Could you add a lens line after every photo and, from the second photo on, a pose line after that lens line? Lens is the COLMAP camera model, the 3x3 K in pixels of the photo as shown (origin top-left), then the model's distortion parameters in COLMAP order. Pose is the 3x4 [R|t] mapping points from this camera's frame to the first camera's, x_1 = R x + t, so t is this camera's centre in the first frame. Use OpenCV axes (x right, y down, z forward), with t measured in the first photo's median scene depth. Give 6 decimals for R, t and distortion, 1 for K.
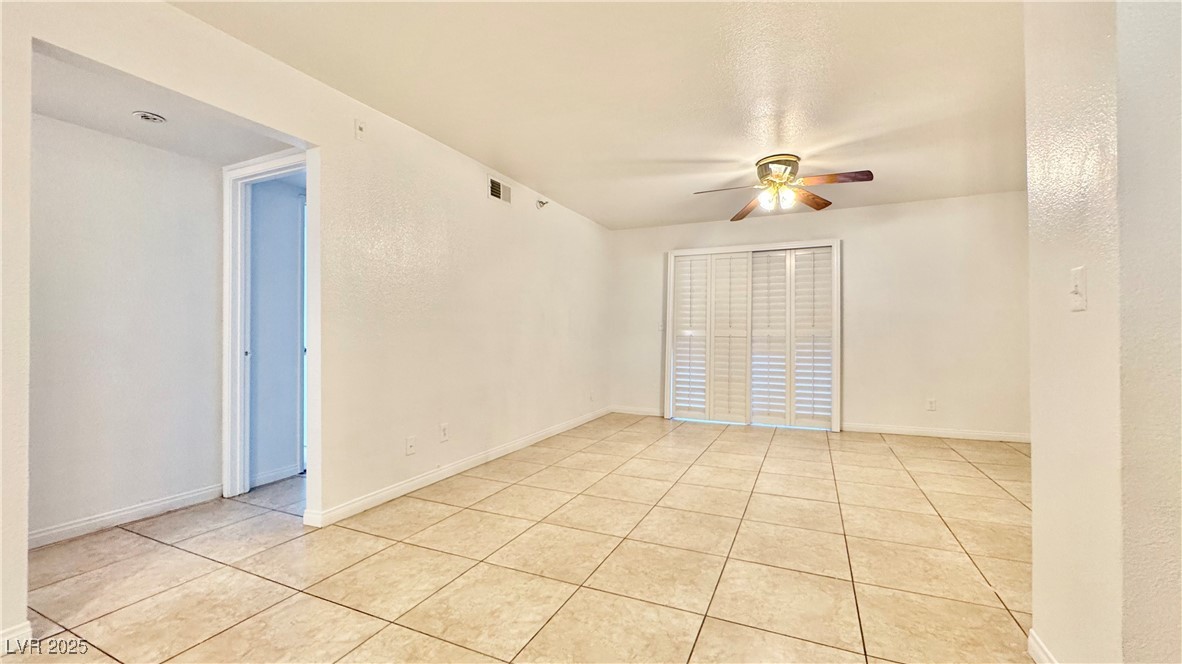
lens RADIAL K [[471.5, 0, 591.0], [0, 471.5, 332.0], [0, 0, 1]] dist [-0.000476, 0.000620]
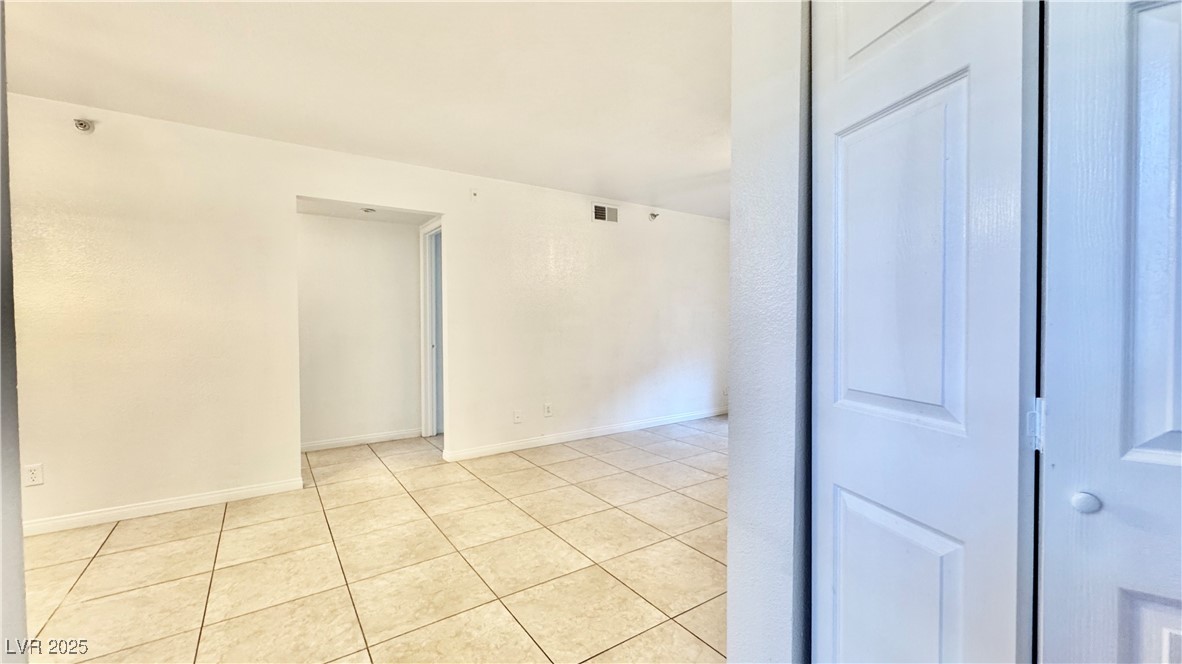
lens RADIAL K [[471.5, 0, 591.0], [0, 471.5, 332.0], [0, 0, 1]] dist [-0.000476, 0.000620]
pose [[0.863852, 0.014330, -0.503542, 0.396124], [0.002213, 0.999478, 0.032240, -0.039834], [0.503741, -0.028965, 0.863369, -0.056925]]
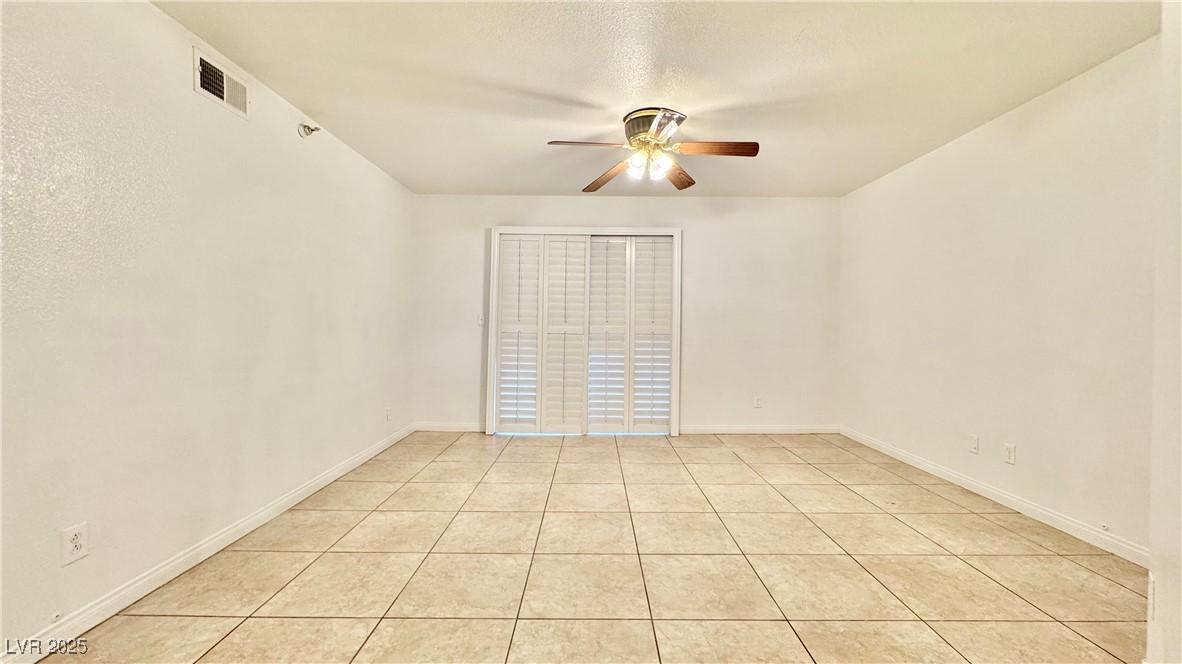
lens RADIAL K [[471.5, 0, 591.0], [0, 471.5, 332.0], [0, 0, 1]] dist [-0.000476, 0.000620]
pose [[0.909163, -0.000987, 0.416438, -0.025694], [-0.009027, 0.999715, 0.022078, -0.017996], [-0.416342, -0.023832, 0.908896, 0.300168]]
